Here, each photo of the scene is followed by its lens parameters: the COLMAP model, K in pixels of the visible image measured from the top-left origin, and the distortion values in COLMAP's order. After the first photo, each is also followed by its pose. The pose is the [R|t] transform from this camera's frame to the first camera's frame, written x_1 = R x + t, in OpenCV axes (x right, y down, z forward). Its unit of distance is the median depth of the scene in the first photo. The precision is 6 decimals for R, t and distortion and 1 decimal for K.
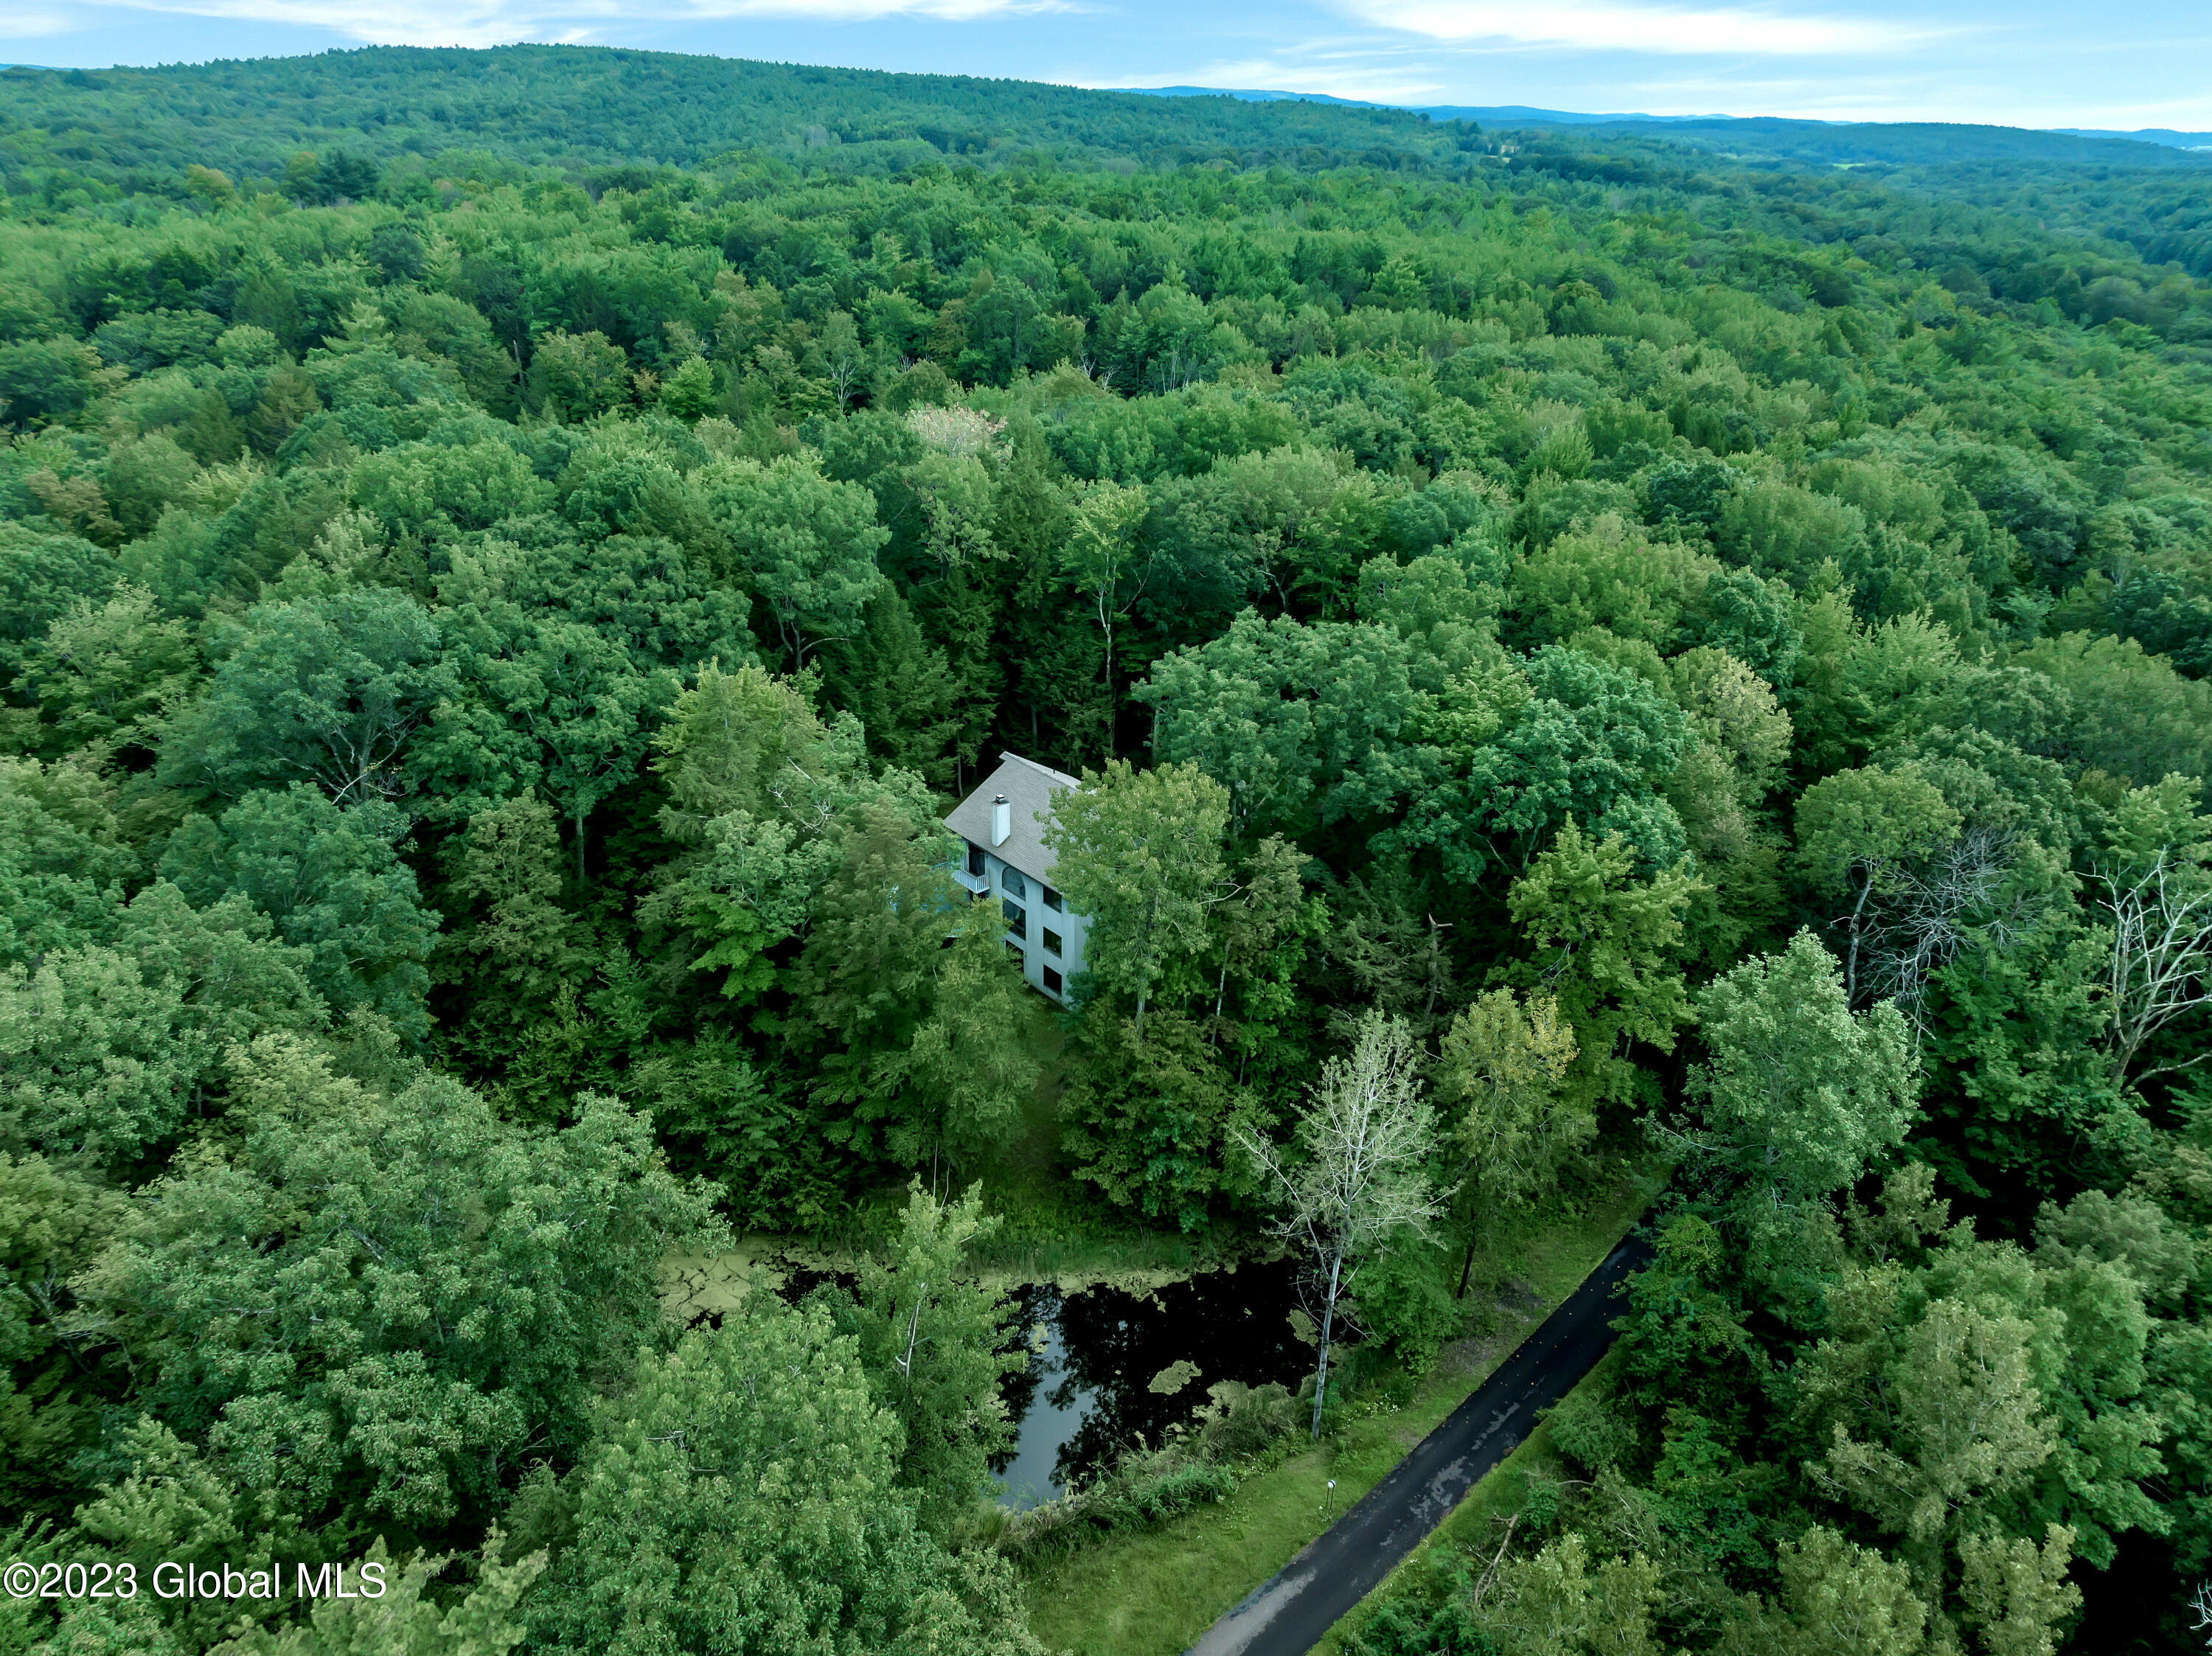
lens RADIAL K [[1562.7, 0, 1115.5], [0, 1562.7, 820.8], [0, 0, 1]] dist [-0.039123, 0.009558]
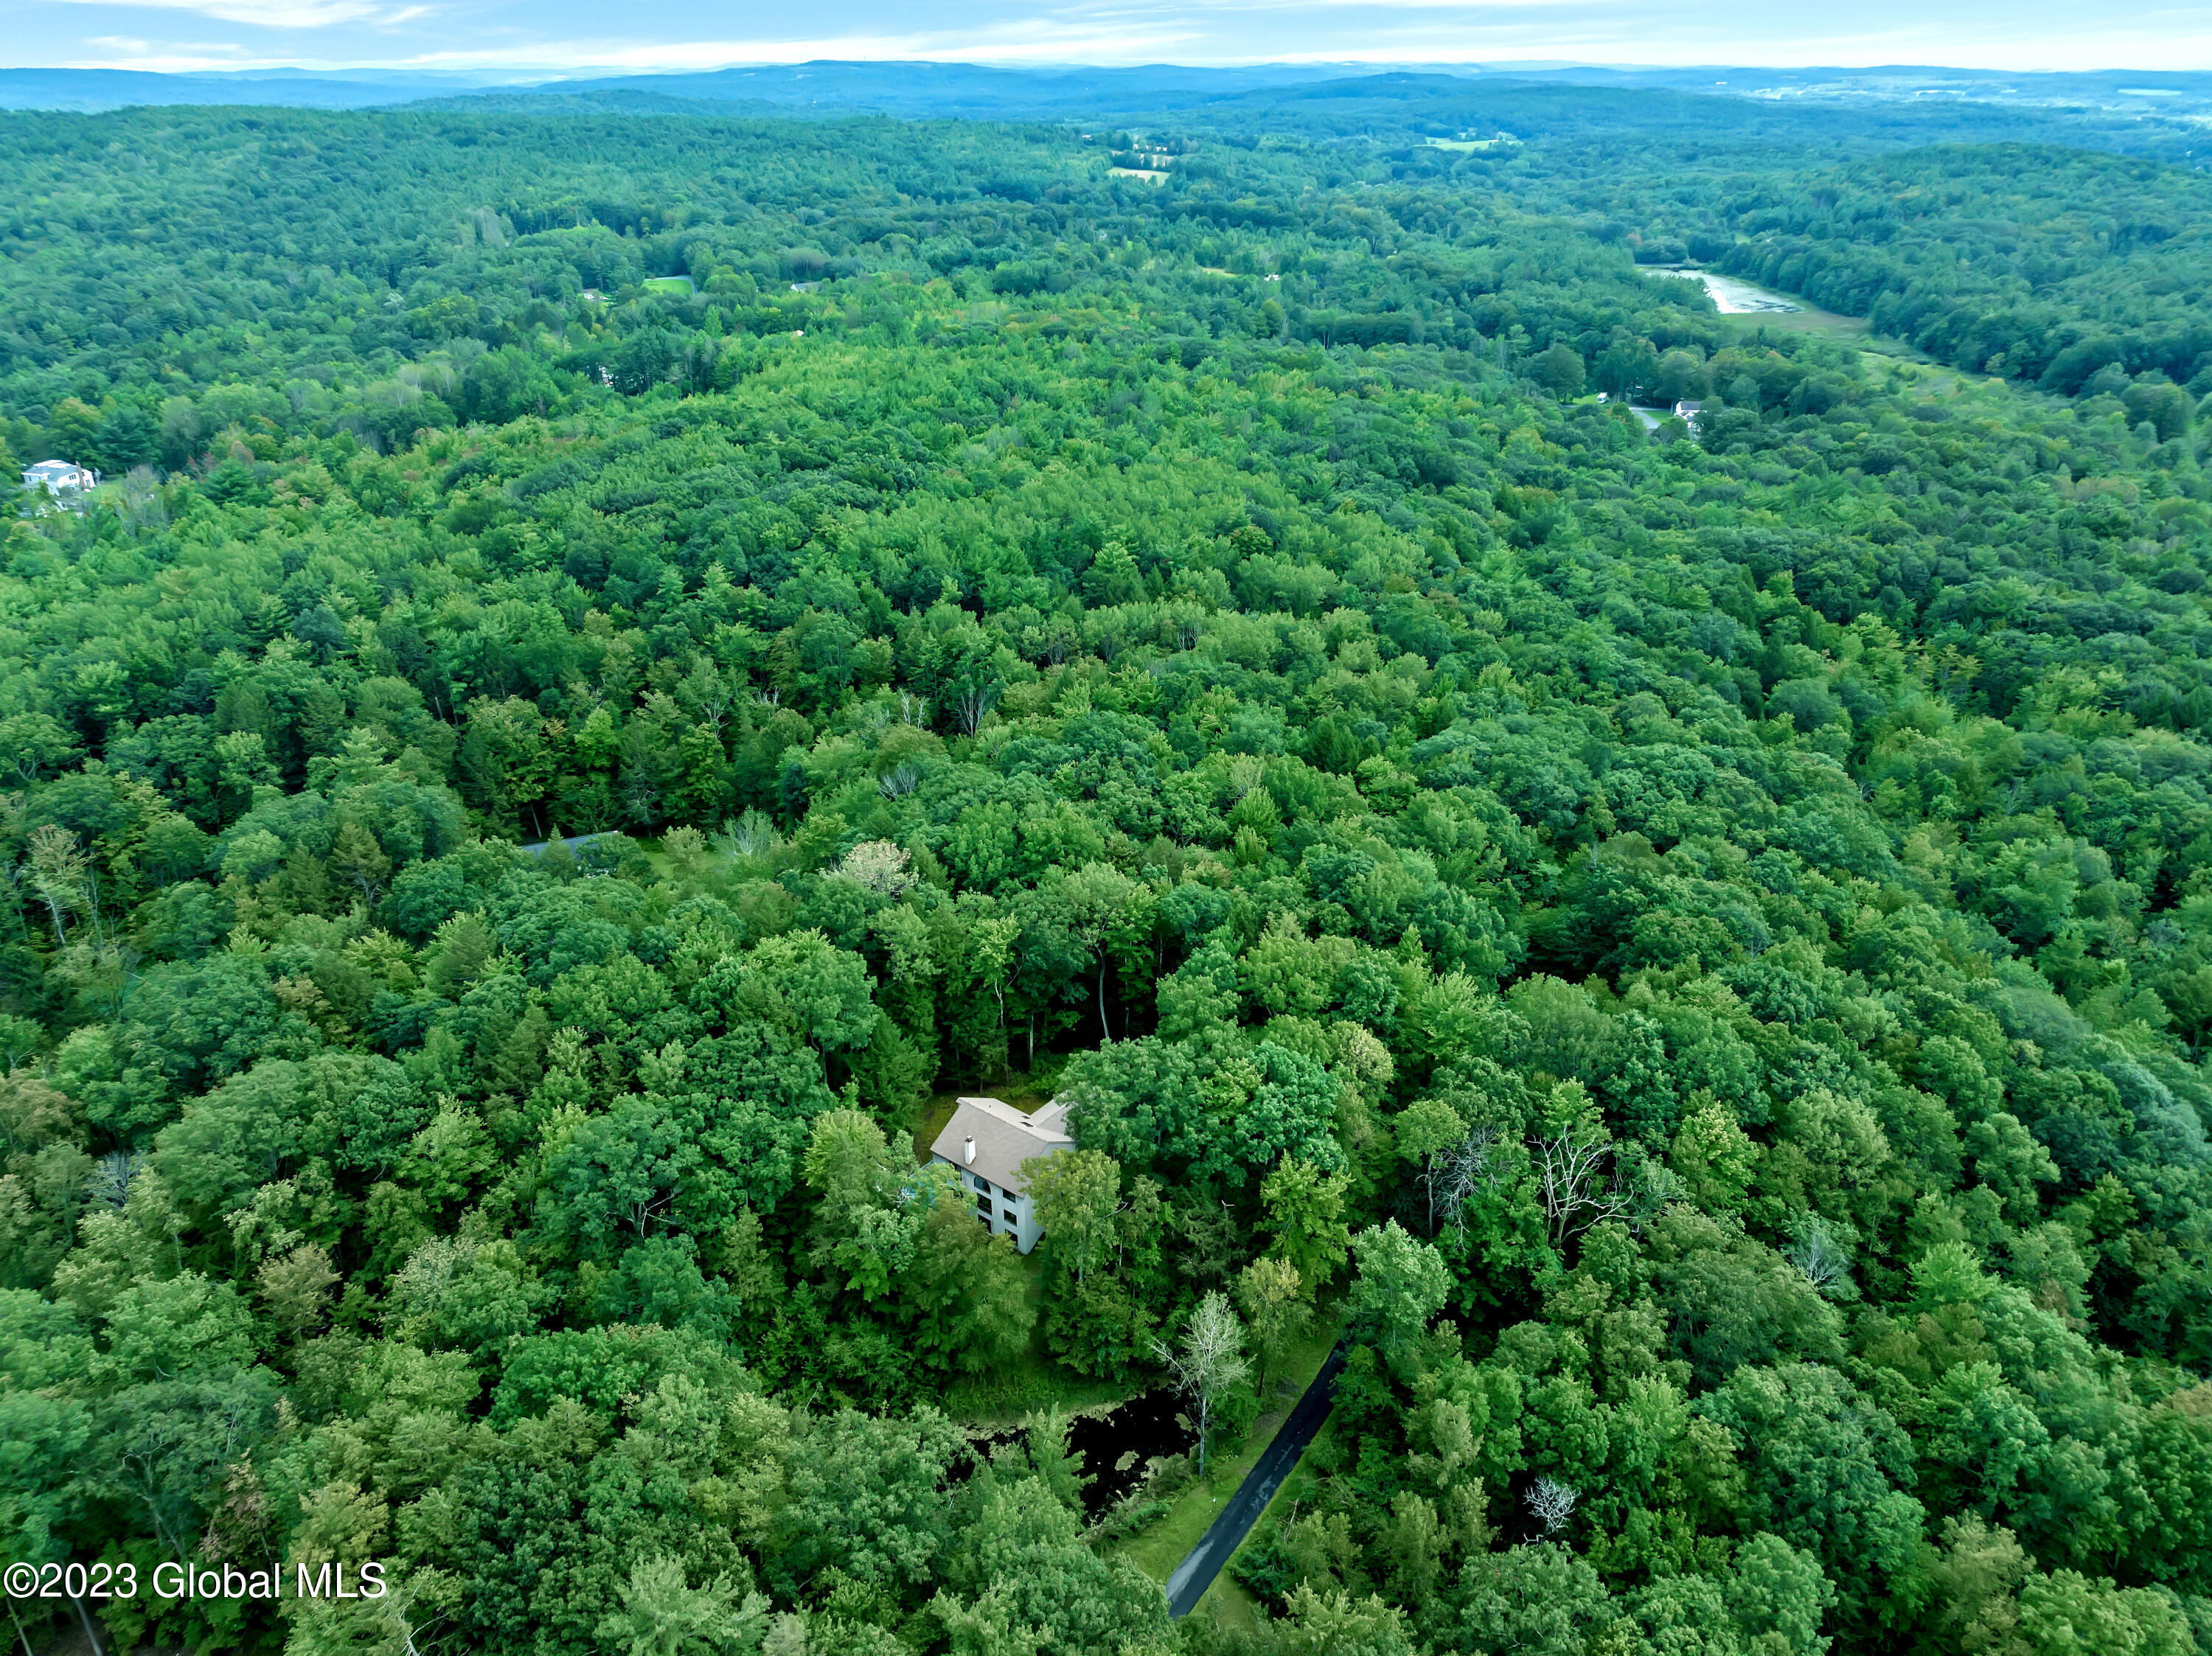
lens RADIAL K [[1562.7, 0, 1107.2], [0, 1562.7, 831.1], [0, 0, 1]] dist [-0.039123, 0.009558]
pose [[0.979536, -0.113222, 0.166404, -0.218243], [0.111734, 0.993569, 0.018311, -0.464331], [-0.167407, 0.000657, 0.985888, -0.927884]]
